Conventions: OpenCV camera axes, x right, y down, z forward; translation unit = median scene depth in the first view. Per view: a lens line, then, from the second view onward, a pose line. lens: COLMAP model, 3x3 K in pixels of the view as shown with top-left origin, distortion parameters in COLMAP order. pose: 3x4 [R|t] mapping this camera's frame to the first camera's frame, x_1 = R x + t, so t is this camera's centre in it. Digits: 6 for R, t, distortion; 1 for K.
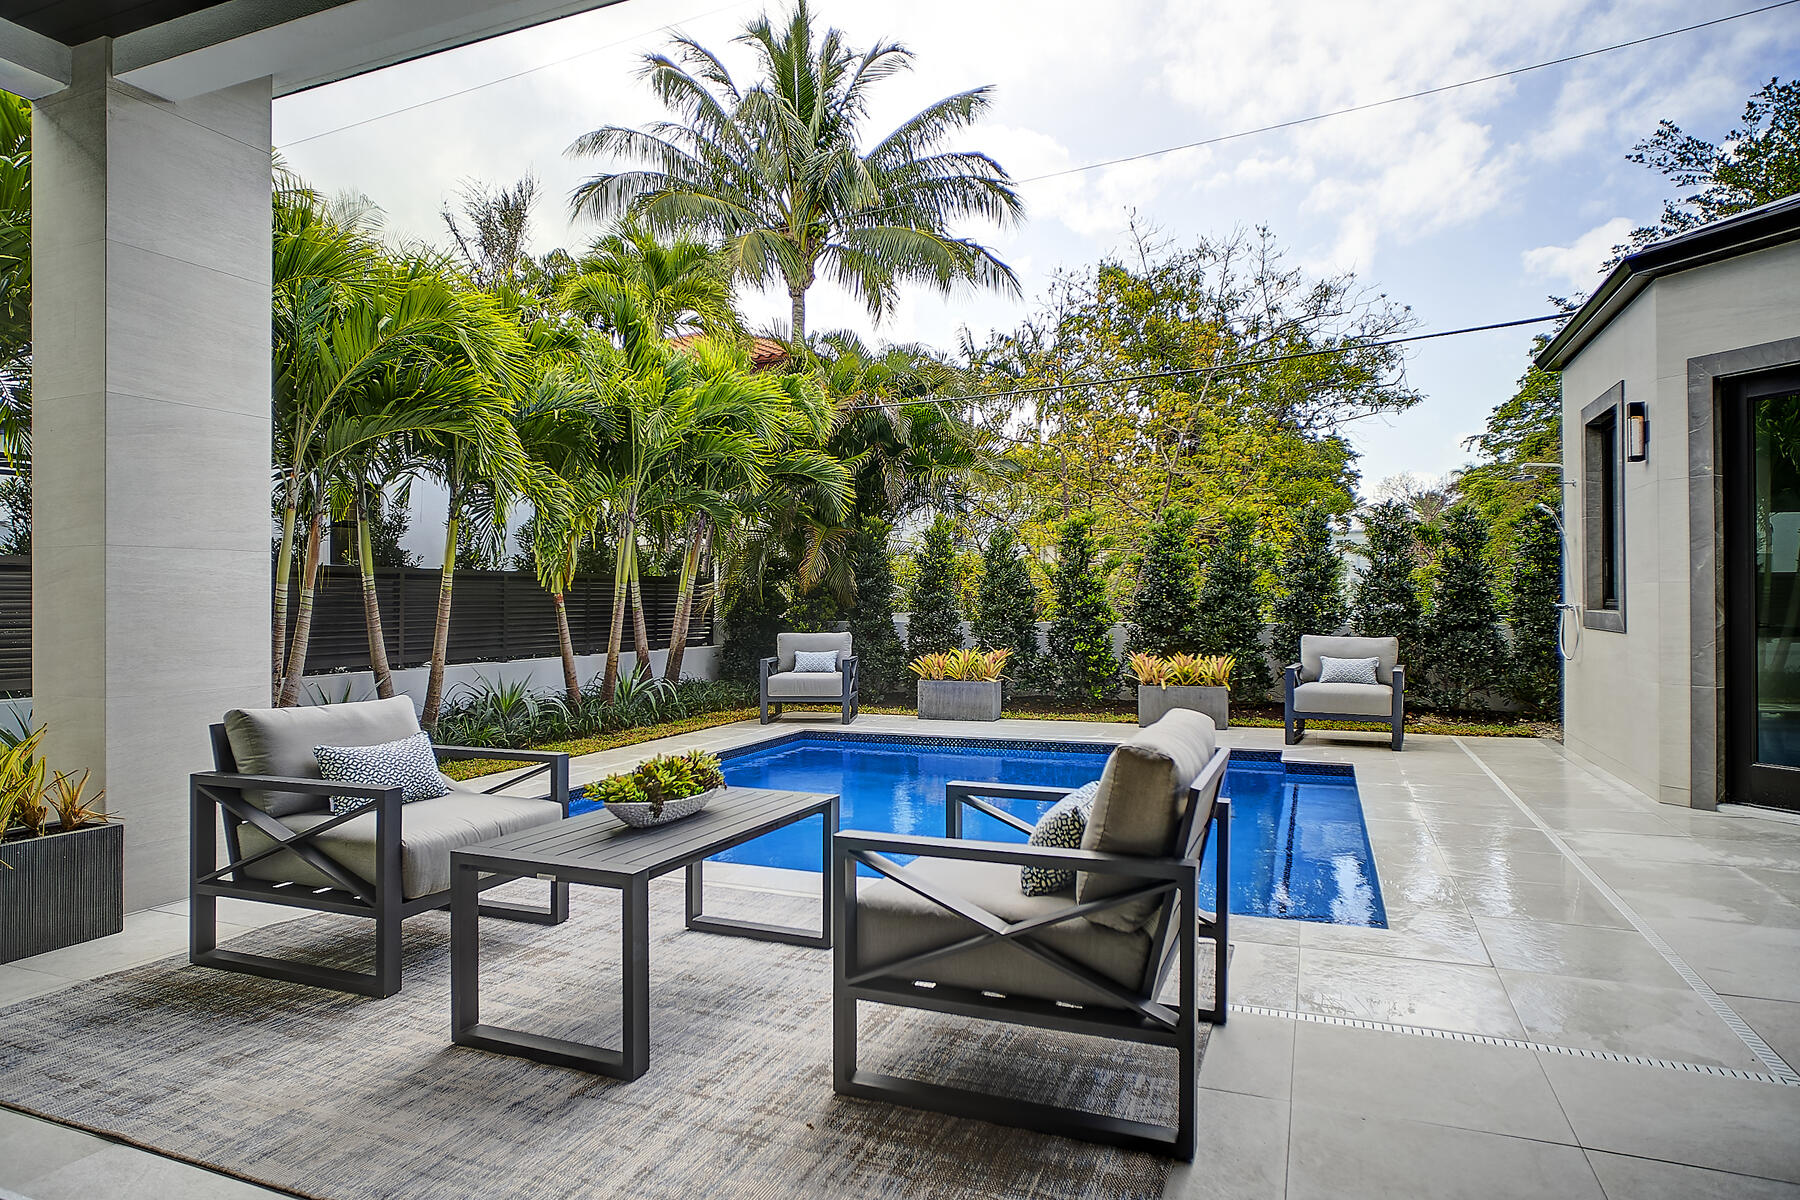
lens RADIAL K [[1024.0, 0, 907.1], [0, 1024.0, 598.7], [0, 0, 1]] dist [-0.021596, 0.005023]
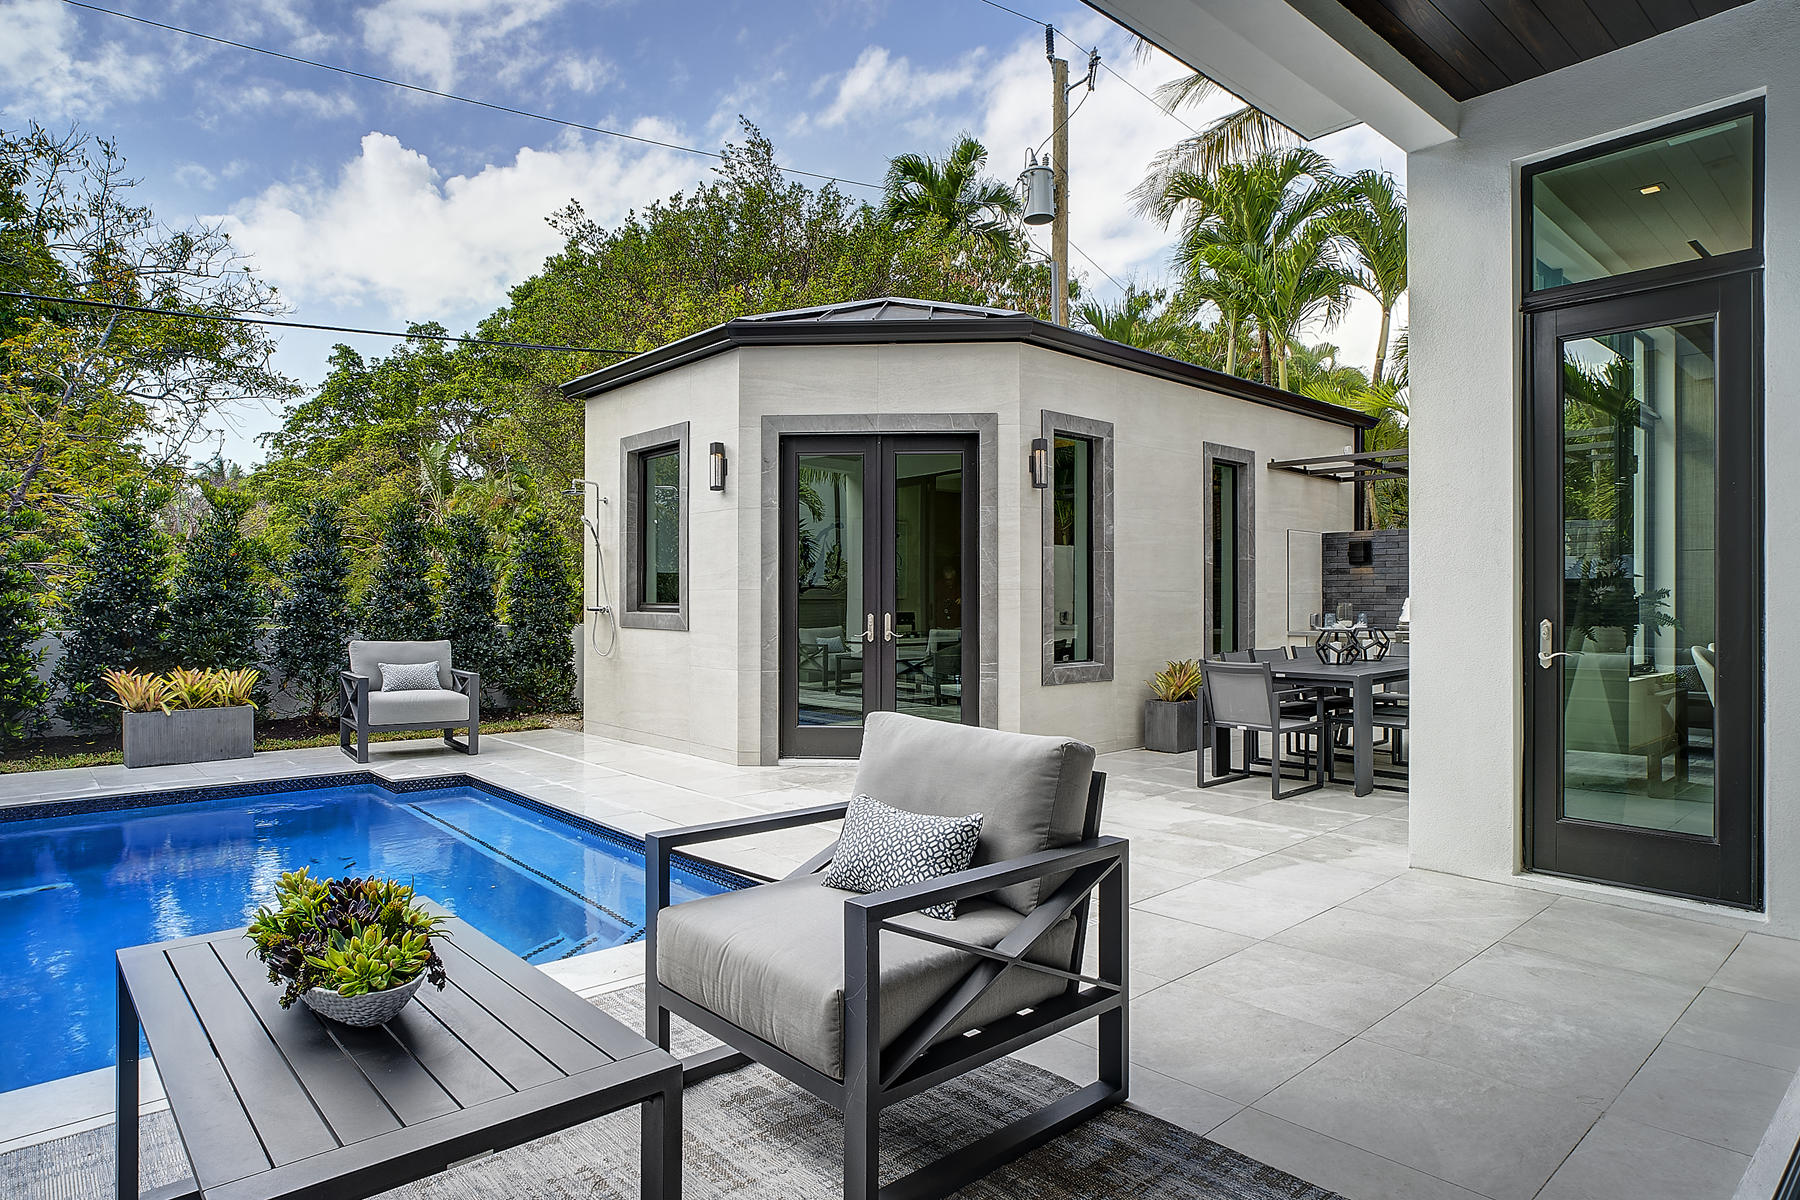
lens RADIAL K [[1024.0, 0, 900.4], [0, 1024.0, 597.2], [0, 0, 1]] dist [-0.021596, 0.005023]
pose [[0.449472, 0.010218, 0.893236, -0.180242], [-0.006677, 0.999945, -0.008079, 0.001222], [-0.893269, -0.002333, 0.449516, 0.152225]]
